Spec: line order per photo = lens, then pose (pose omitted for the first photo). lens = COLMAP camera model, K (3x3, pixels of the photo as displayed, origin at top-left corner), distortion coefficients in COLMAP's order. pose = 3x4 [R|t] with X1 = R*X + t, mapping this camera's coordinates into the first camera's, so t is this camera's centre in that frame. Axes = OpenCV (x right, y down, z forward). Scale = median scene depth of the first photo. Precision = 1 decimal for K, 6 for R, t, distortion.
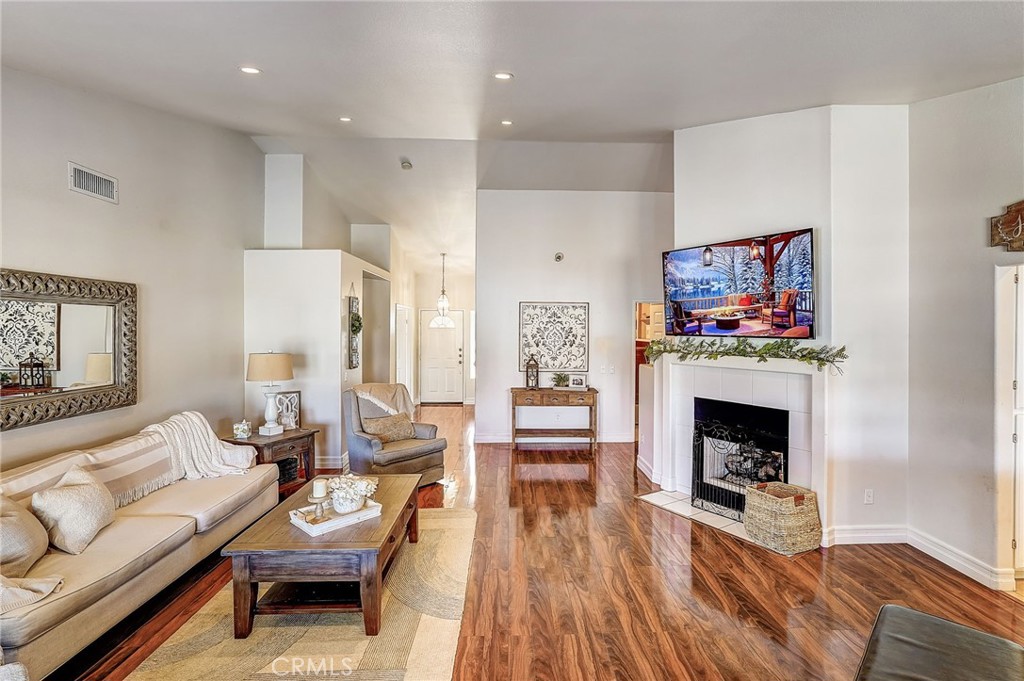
lens RADIAL K [[450.5, 0, 512.0], [0, 450.5, 340.5], [0, 0, 1]] dist [0.000558, -0.000006]
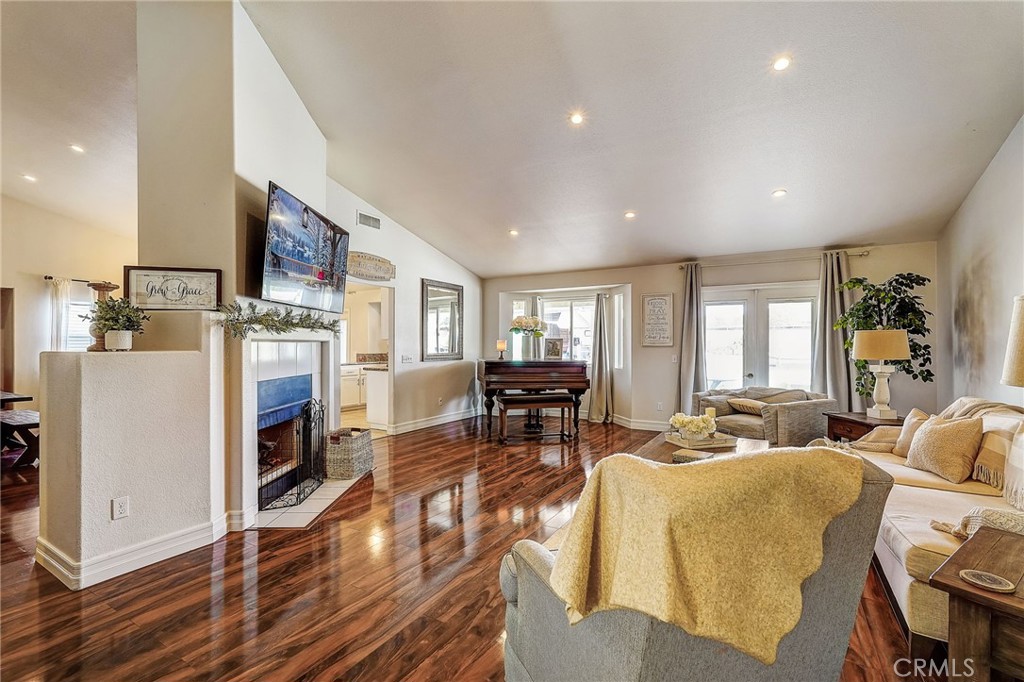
lens RADIAL K [[450.5, 0, 512.0], [0, 450.5, 341.0], [0, 0, 1]] dist [0.000558, -0.000006]
pose [[-0.853645, -0.006427, 0.520816, -0.450535], [0.002533, 0.999861, 0.016490, 0.055076], [-0.520850, 0.015396, -0.853510, 1.796231]]
